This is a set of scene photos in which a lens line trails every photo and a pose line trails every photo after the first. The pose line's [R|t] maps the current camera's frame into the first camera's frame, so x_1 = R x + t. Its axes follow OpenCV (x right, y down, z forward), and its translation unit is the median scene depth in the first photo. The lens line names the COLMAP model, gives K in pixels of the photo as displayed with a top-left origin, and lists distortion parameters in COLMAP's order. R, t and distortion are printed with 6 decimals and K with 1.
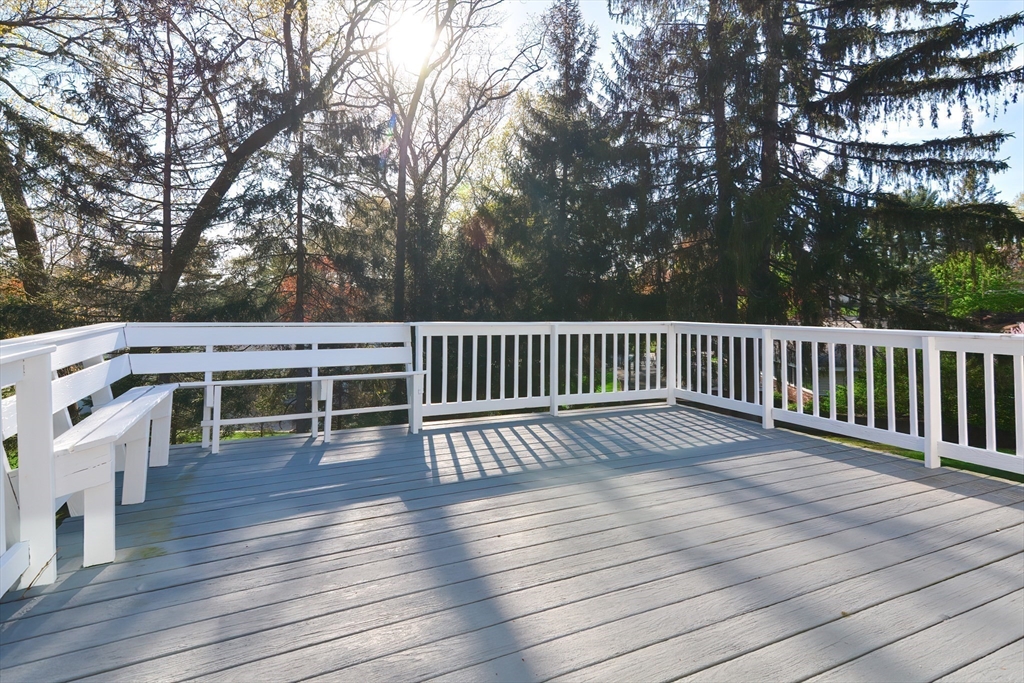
lens RADIAL K [[525.2, 0, 511.4], [0, 525.2, 301.8], [0, 0, 1]] dist [0.001523, -0.000116]
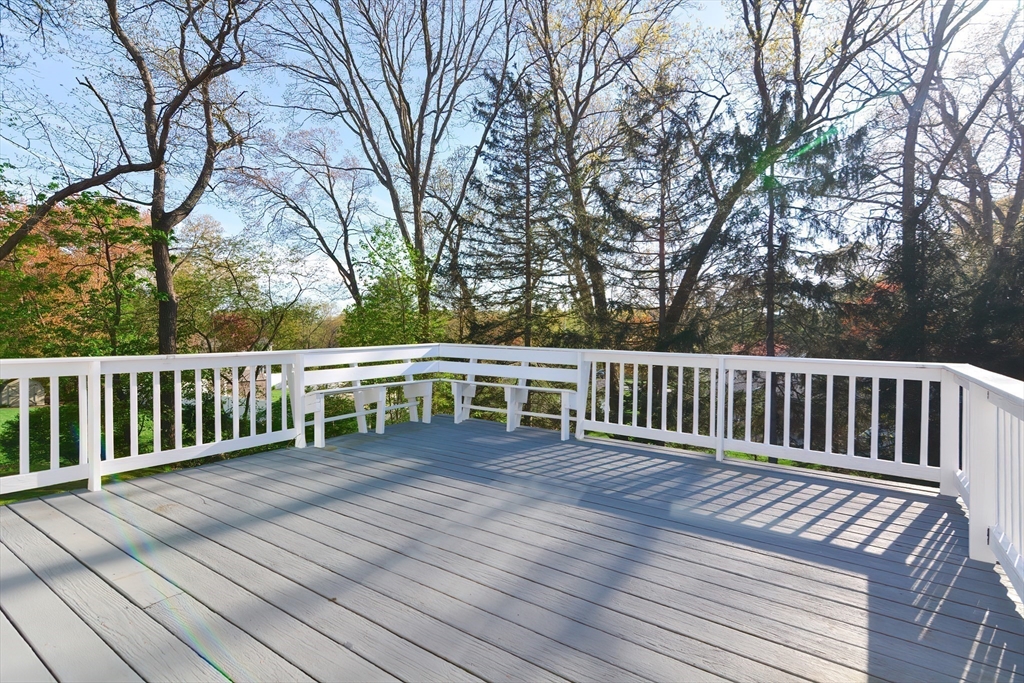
lens RADIAL K [[503.5, 0, 520.0], [0, 503.5, 326.1], [0, 0, 1]] dist [0.019684, -0.000486]
pose [[0.499479, -0.009257, -0.866276, 0.865255], [-0.001237, 0.999934, -0.011399, 0.001055], [0.866325, 0.006765, 0.499435, 0.377895]]
